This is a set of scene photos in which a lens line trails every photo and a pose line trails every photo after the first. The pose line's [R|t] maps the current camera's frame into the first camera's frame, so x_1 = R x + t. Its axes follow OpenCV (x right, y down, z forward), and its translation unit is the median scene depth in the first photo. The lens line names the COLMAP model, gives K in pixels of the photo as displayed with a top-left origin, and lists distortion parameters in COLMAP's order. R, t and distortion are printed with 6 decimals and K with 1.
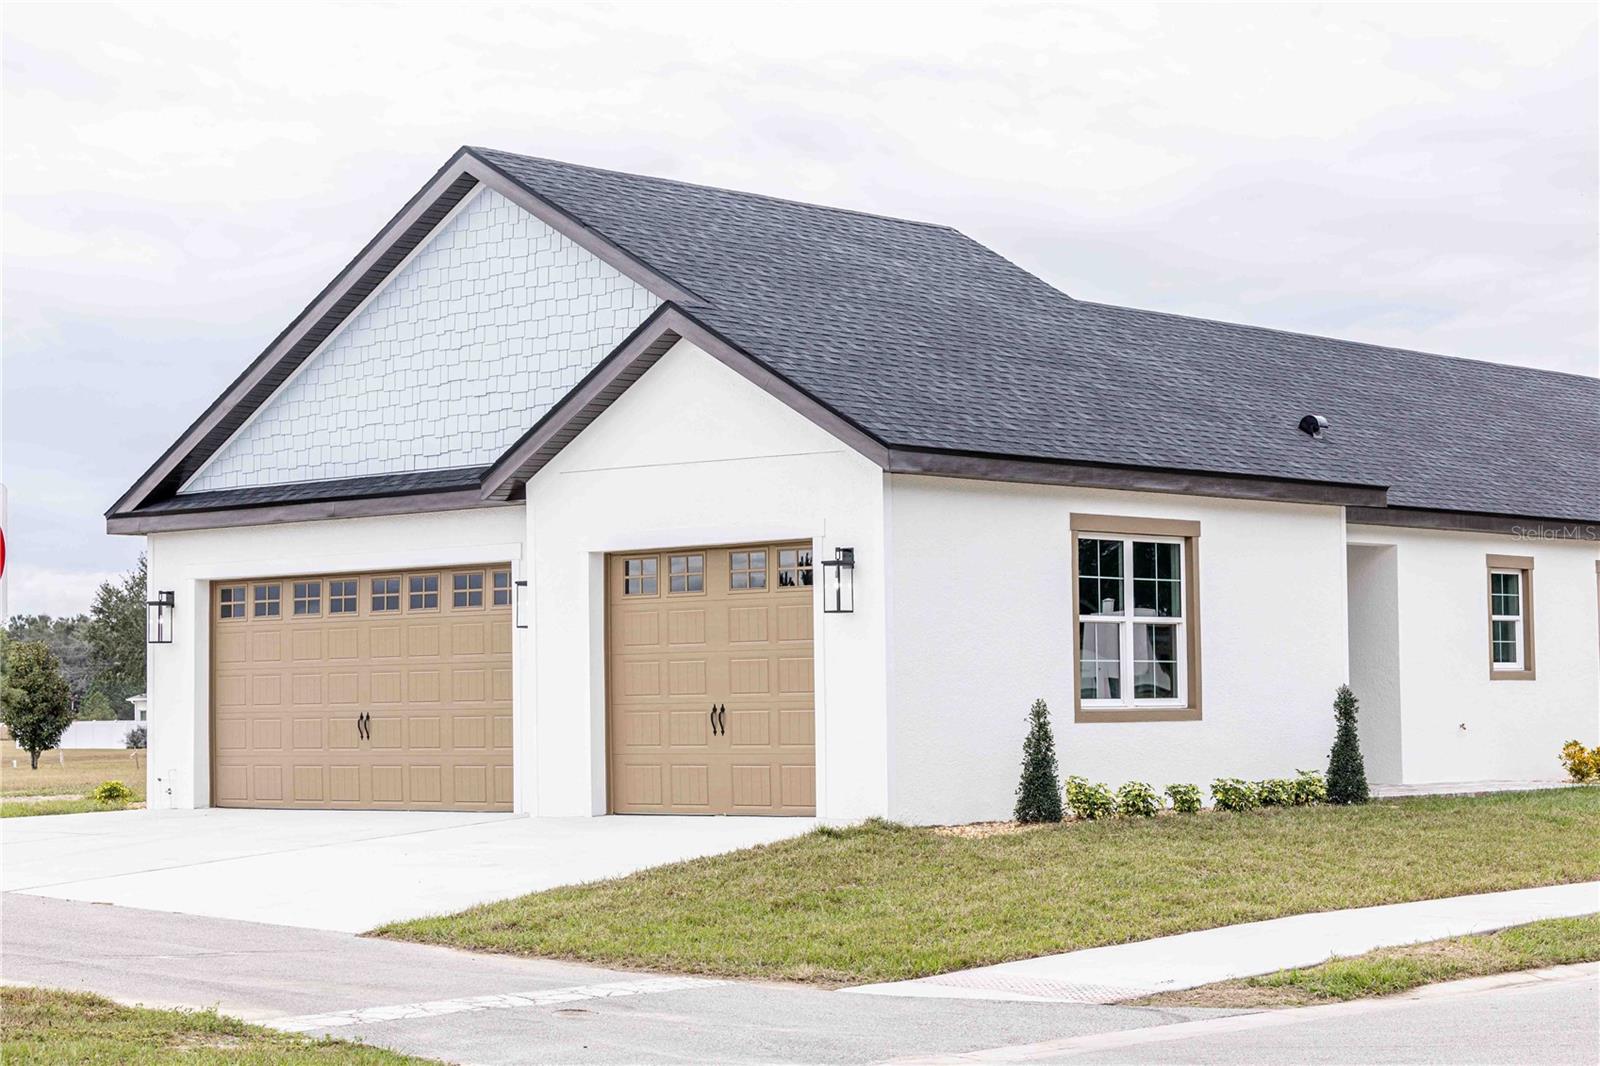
lens RADIAL K [[3072.3, 0, 788.5], [0, 3072.3, 542.5], [0, 0, 1]] dist [0.007203, 0.000000]
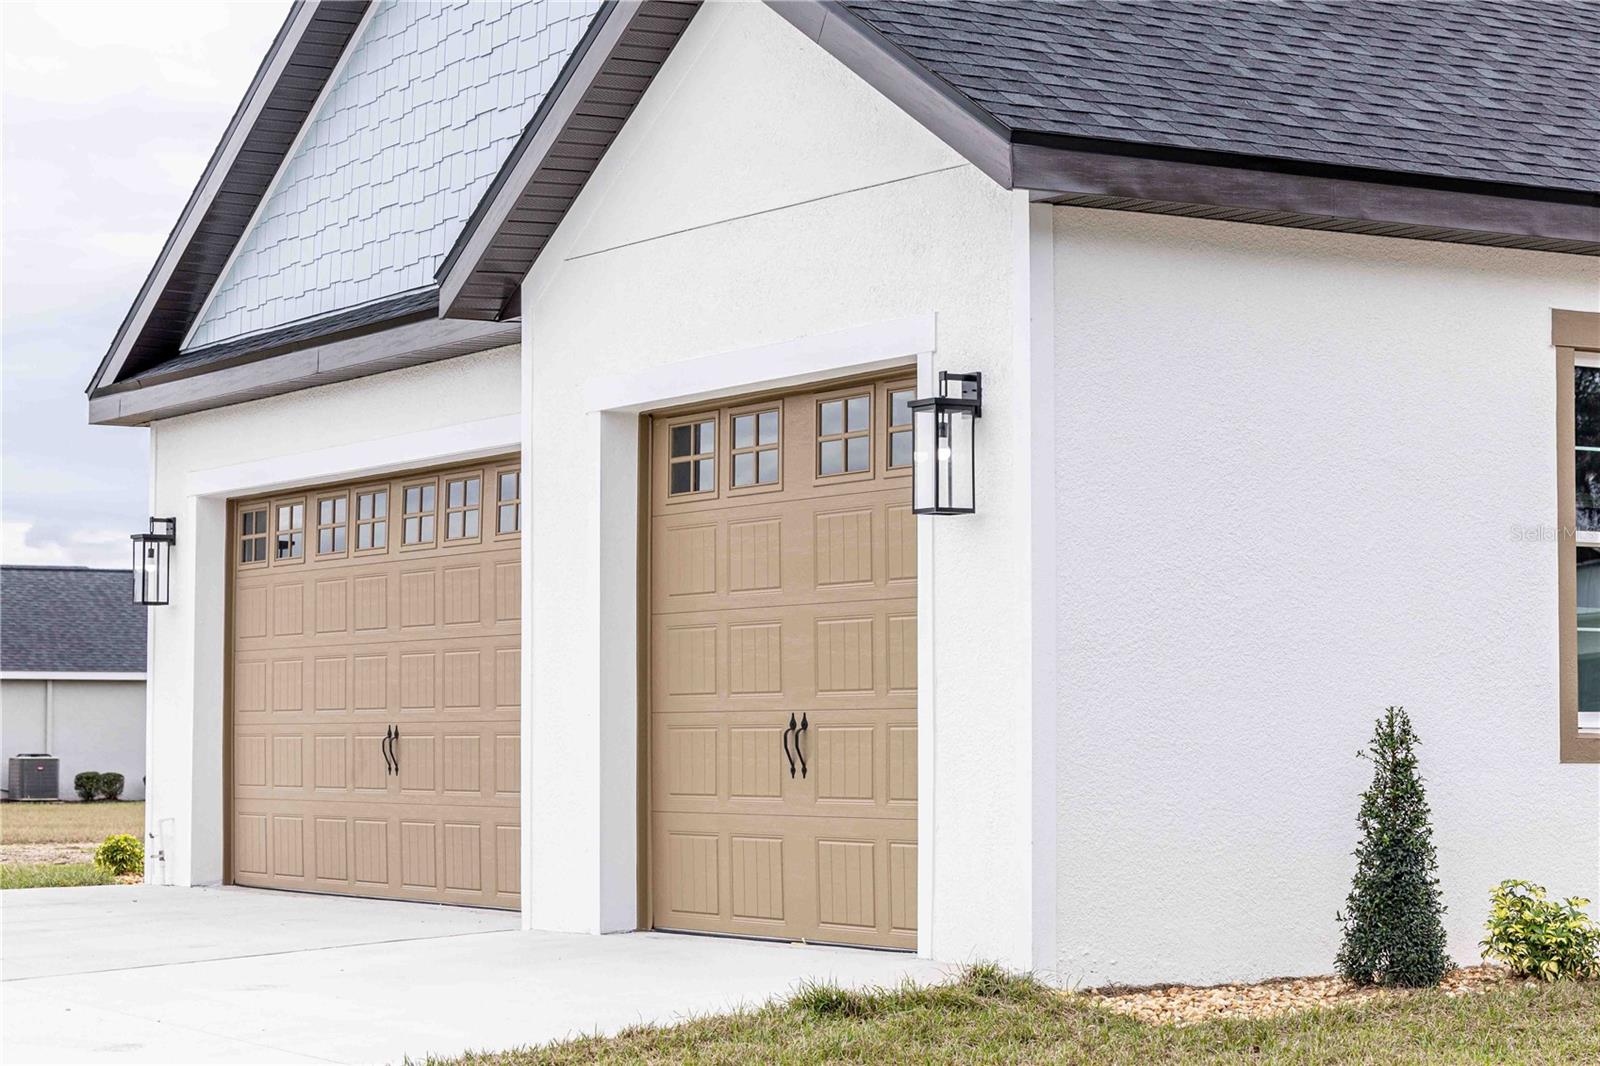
lens RADIAL K [[3611.6, 0, 800.1], [0, 3611.6, 531.1], [0, 0, 1]] dist [-0.049142, 0.000000]
pose [[0.955302, -0.003821, -0.295608, 0.148363], [0.002917, 0.999990, -0.003500, 0.026201], [0.295619, 0.002481, 0.955303, 0.460822]]
